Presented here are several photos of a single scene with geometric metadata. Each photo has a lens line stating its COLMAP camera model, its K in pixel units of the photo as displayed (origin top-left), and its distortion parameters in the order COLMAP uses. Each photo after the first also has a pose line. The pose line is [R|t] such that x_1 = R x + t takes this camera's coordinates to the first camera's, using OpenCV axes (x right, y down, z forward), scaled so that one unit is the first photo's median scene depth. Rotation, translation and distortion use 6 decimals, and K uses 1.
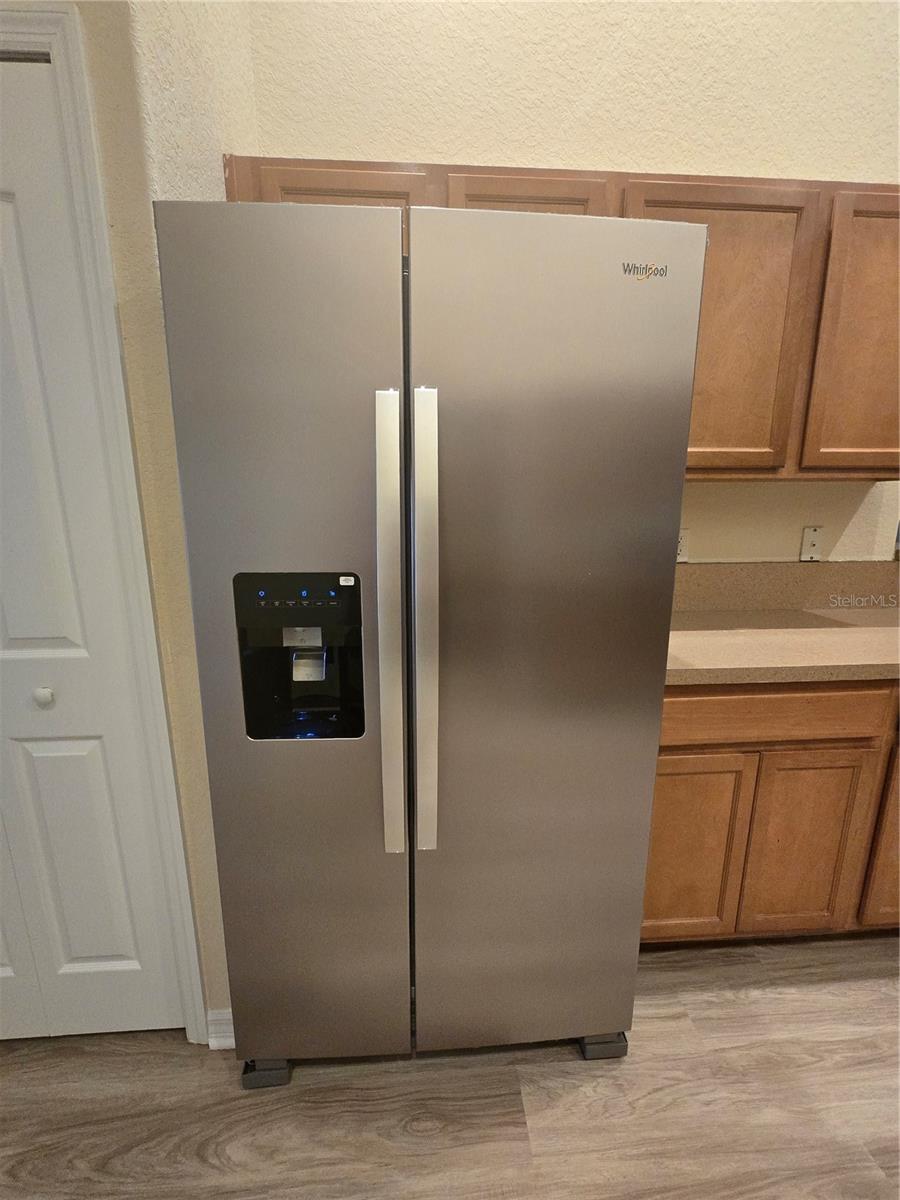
lens RADIAL K [[489.8, 0, 447.6], [0, 489.8, 605.8], [0, 0, 1]] dist [-0.001664, -0.000143]
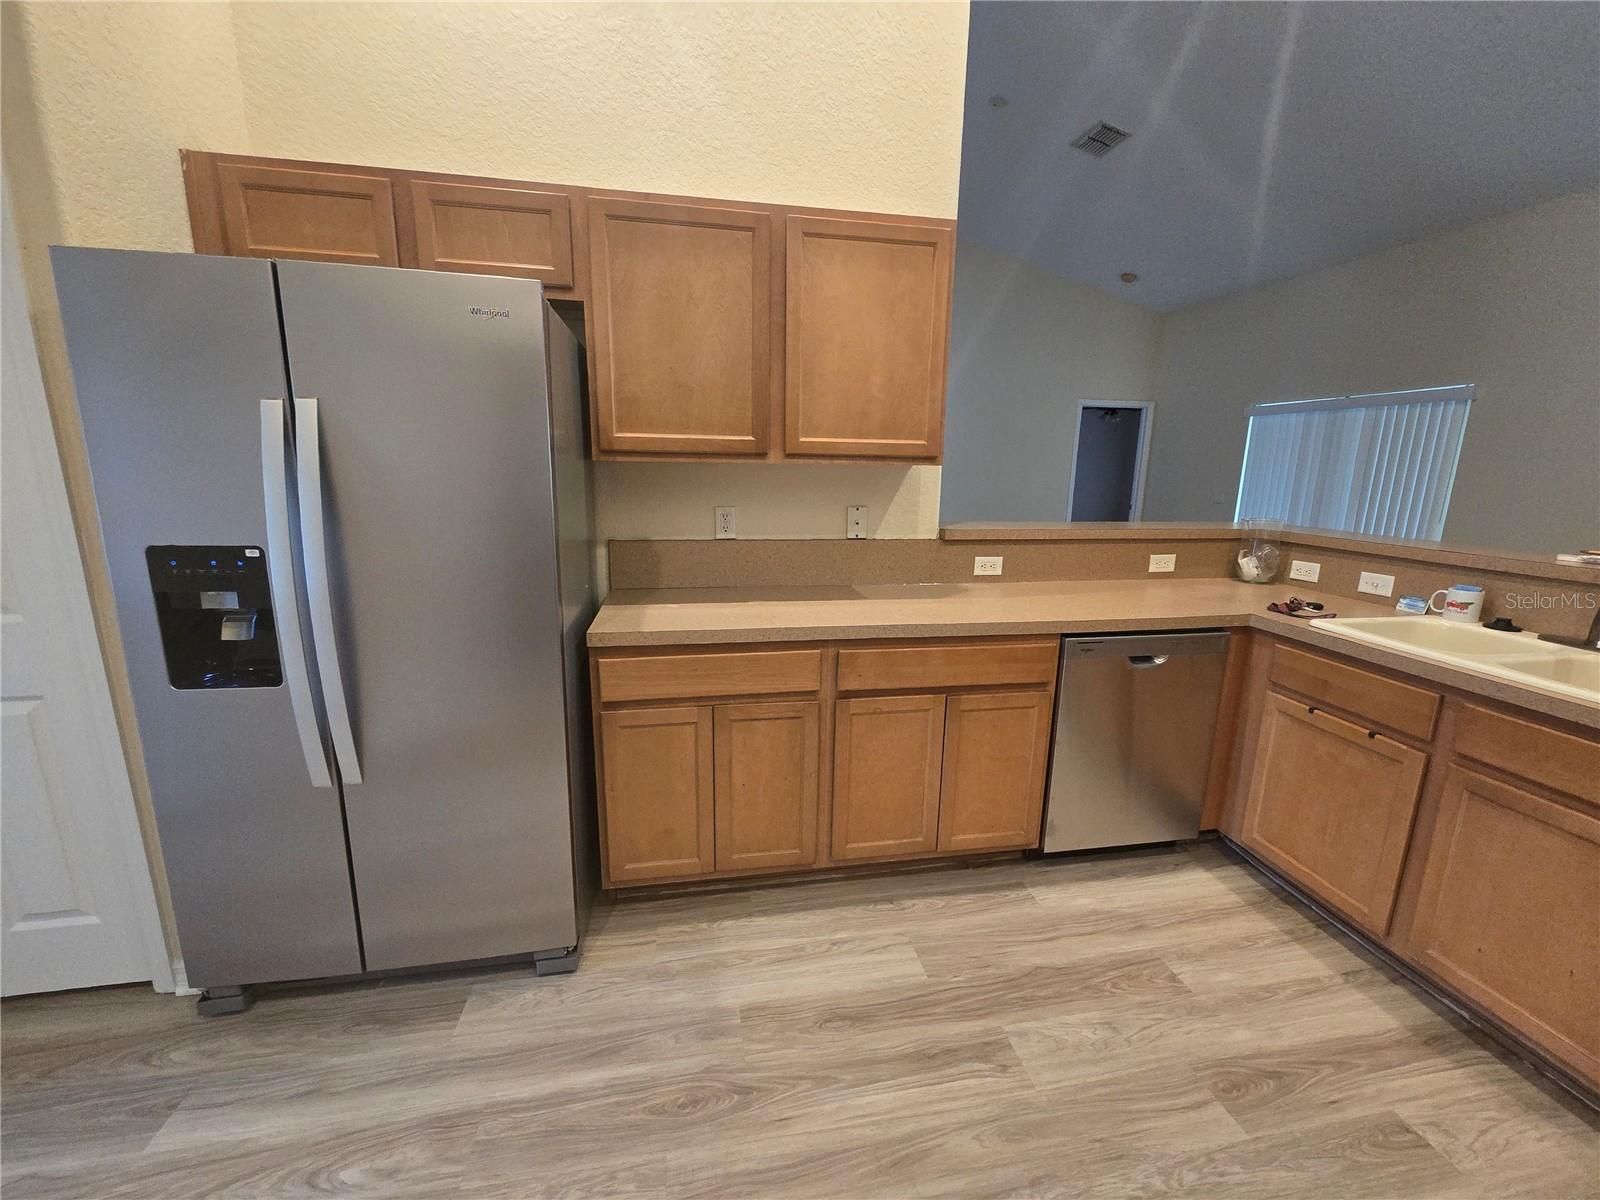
lens RADIAL K [[653.0, 0, 809.6], [0, 653.0, 602.4], [0, 0, 1]] dist [-0.001664, -0.000143]
pose [[0.992416, -0.005935, 0.122785, 0.668213], [0.004756, 0.999940, 0.009892, 0.043059], [-0.122836, -0.009233, 0.992384, -0.533107]]
